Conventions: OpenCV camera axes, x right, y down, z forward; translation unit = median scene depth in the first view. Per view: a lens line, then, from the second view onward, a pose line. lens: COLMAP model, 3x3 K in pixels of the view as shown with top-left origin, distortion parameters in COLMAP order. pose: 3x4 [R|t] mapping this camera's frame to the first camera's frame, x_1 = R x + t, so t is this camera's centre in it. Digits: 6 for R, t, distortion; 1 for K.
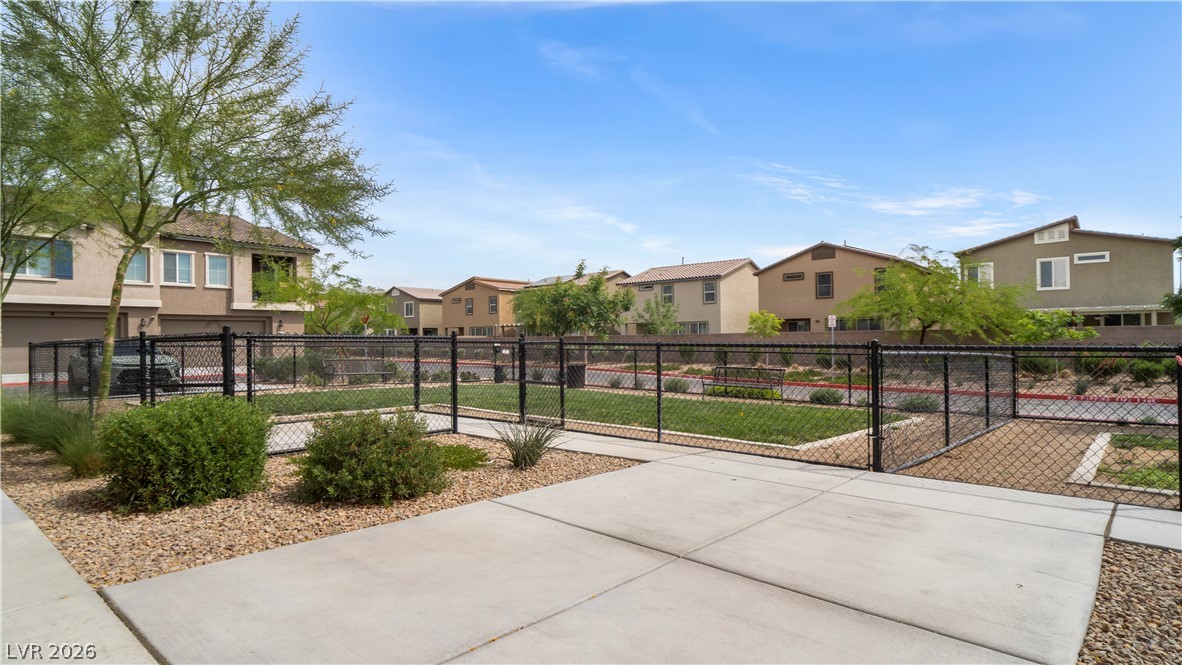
lens RADIAL K [[617.9, 0, 591.5], [0, 617.9, 325.1], [0, 0, 1]] dist [-0.000543, -0.000359]
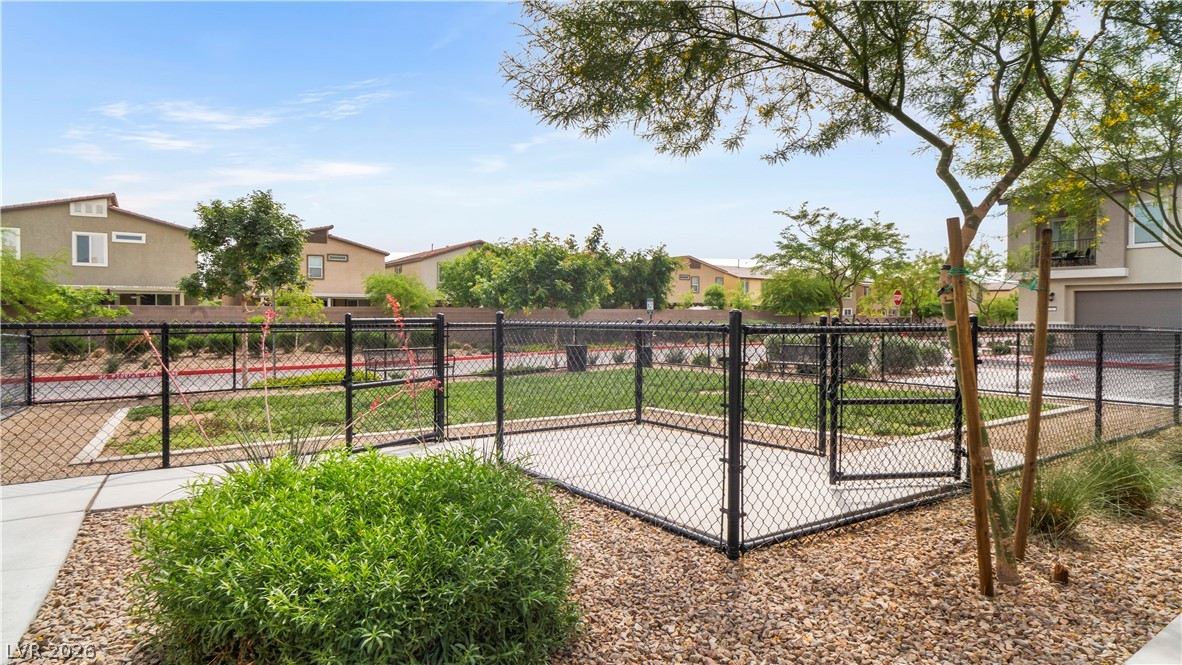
lens RADIAL K [[628.2, 0, 591.0], [0, 628.2, 332.5], [0, 0, 1]] dist [0.000391, -0.000379]
pose [[0.261592, -0.018400, 0.965003, 0.010055], [-0.026379, 0.999308, 0.026205, -0.000066], [-0.964818, -0.032311, 0.260926, -0.011730]]
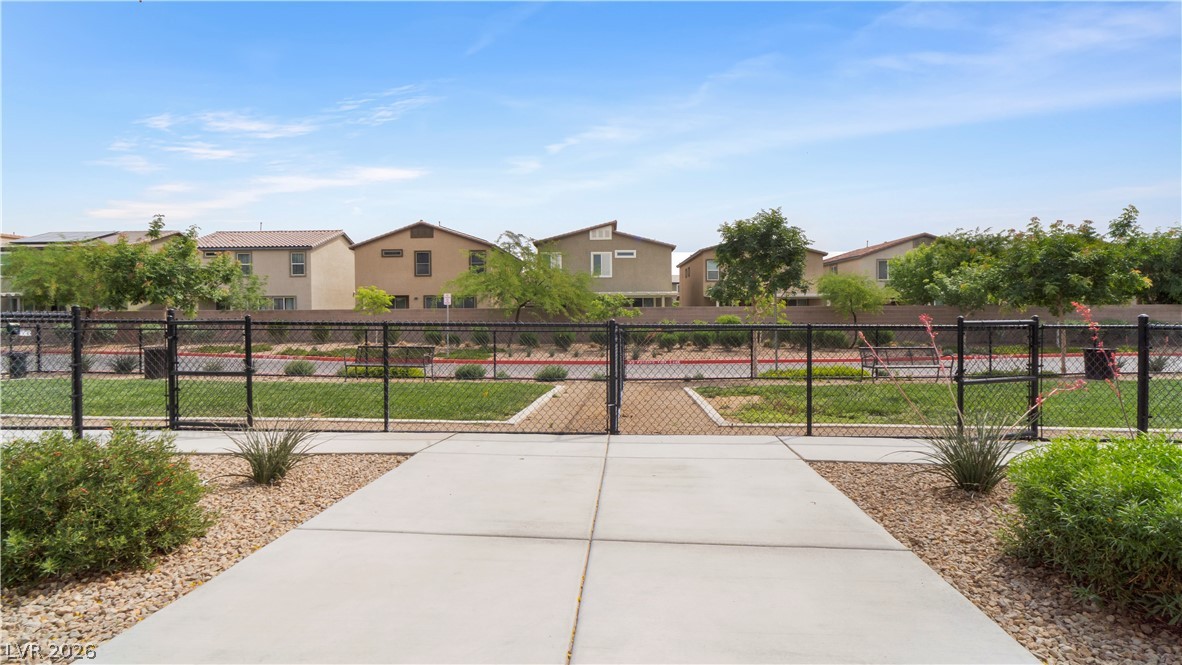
lens RADIAL K [[617.9, 0, 591.5], [0, 617.9, 325.1], [0, 0, 1]] dist [-0.000543, -0.000359]
pose [[0.779736, -0.006989, 0.626069, -0.079175], [-0.017091, 0.999327, 0.032443, -0.000786], [-0.625875, -0.035997, 0.779092, 0.038139]]
